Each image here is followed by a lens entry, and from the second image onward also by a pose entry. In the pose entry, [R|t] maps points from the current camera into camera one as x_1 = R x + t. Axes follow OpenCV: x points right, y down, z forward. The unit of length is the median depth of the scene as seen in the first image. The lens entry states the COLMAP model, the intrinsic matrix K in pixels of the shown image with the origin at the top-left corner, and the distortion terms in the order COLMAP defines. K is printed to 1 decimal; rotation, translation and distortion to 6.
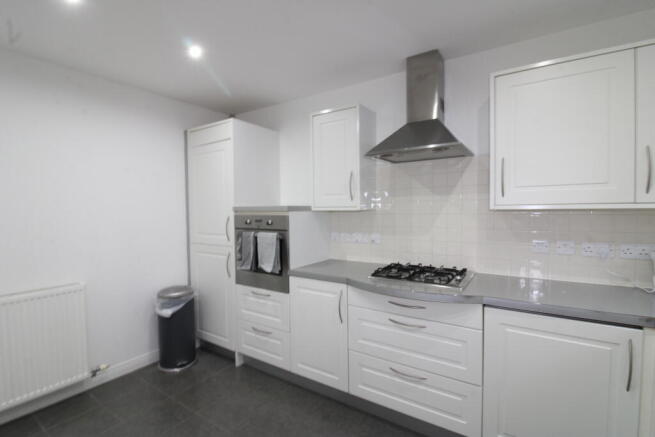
lens RADIAL K [[306.1, 0, 323.1], [0, 306.1, 220.7], [0, 0, 1]] dist [0.000807, -0.000856]
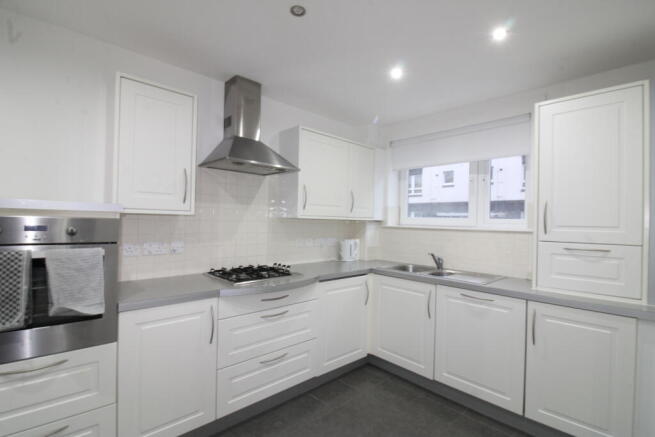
lens RADIAL K [[306.1, 0, 321.8], [0, 306.1, 218.7], [0, 0, 1]] dist [0.000807, -0.000856]
pose [[0.233407, 0.014271, 0.972274, -0.682919], [0.000900, 0.999889, -0.014892, -0.012606], [-0.972379, 0.004351, 0.233368, 0.456225]]
